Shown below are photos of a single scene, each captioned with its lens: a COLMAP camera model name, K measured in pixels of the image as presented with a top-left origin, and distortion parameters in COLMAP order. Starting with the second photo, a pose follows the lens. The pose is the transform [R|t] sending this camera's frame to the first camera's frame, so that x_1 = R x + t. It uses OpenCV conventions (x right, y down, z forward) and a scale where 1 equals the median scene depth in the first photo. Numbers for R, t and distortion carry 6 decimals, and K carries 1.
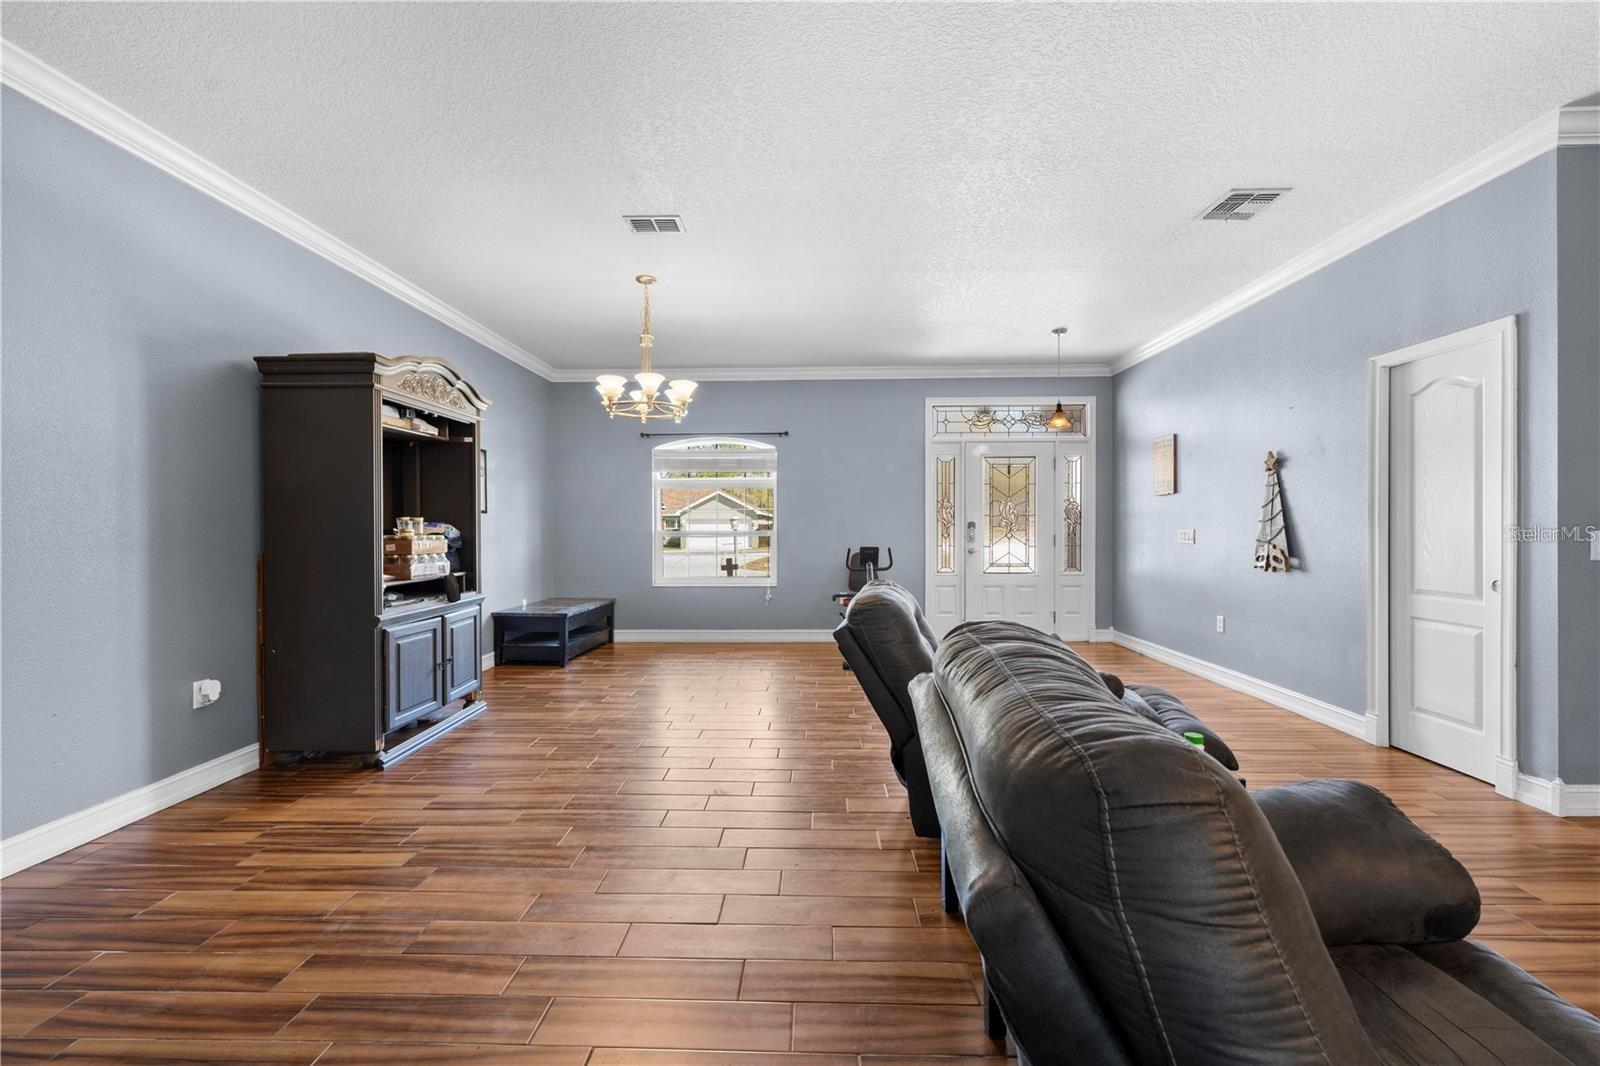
lens RADIAL K [[641.2, 0, 800.1], [0, 641.2, 526.1], [0, 0, 1]] dist [0.000283, 0.000205]
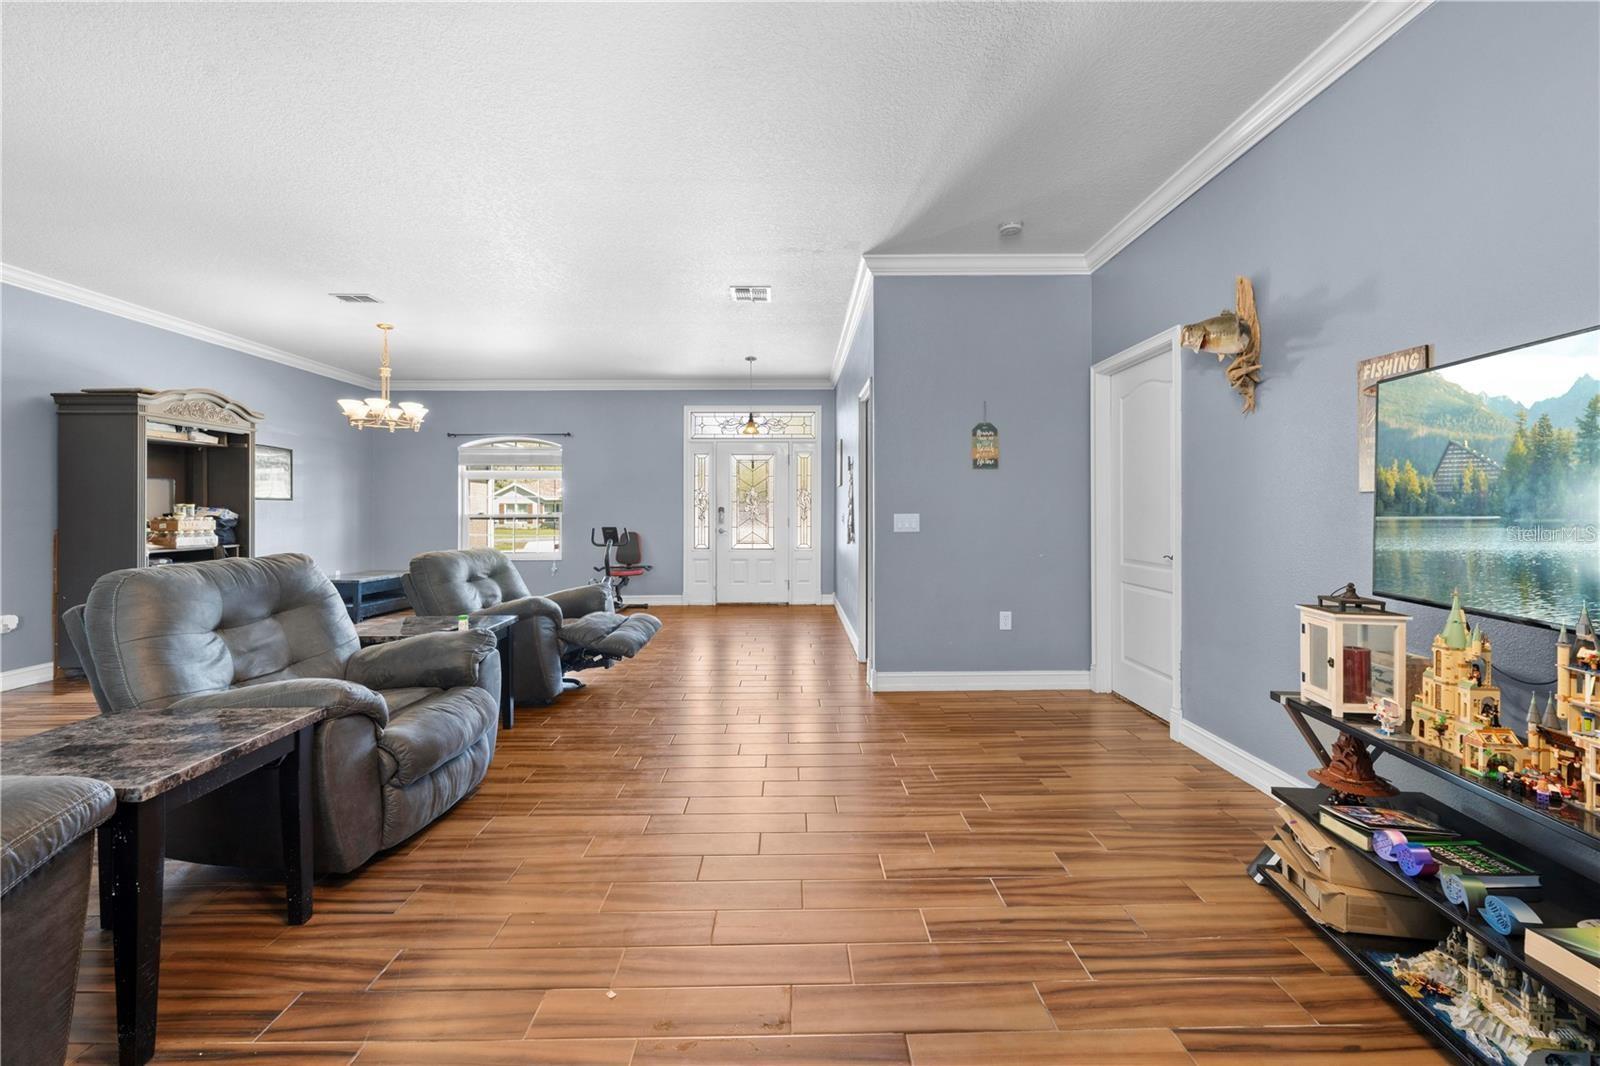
lens RADIAL K [[649.7, 0, 799.1], [0, 649.7, 504.8], [0, 0, 1]] dist [-0.002086, 0.000362]
pose [[0.999235, 0.000484, 0.039113, 0.571851], [-0.000149, 0.999963, -0.008572, -0.000521], [-0.039116, 0.008559, 0.999198, -0.385209]]
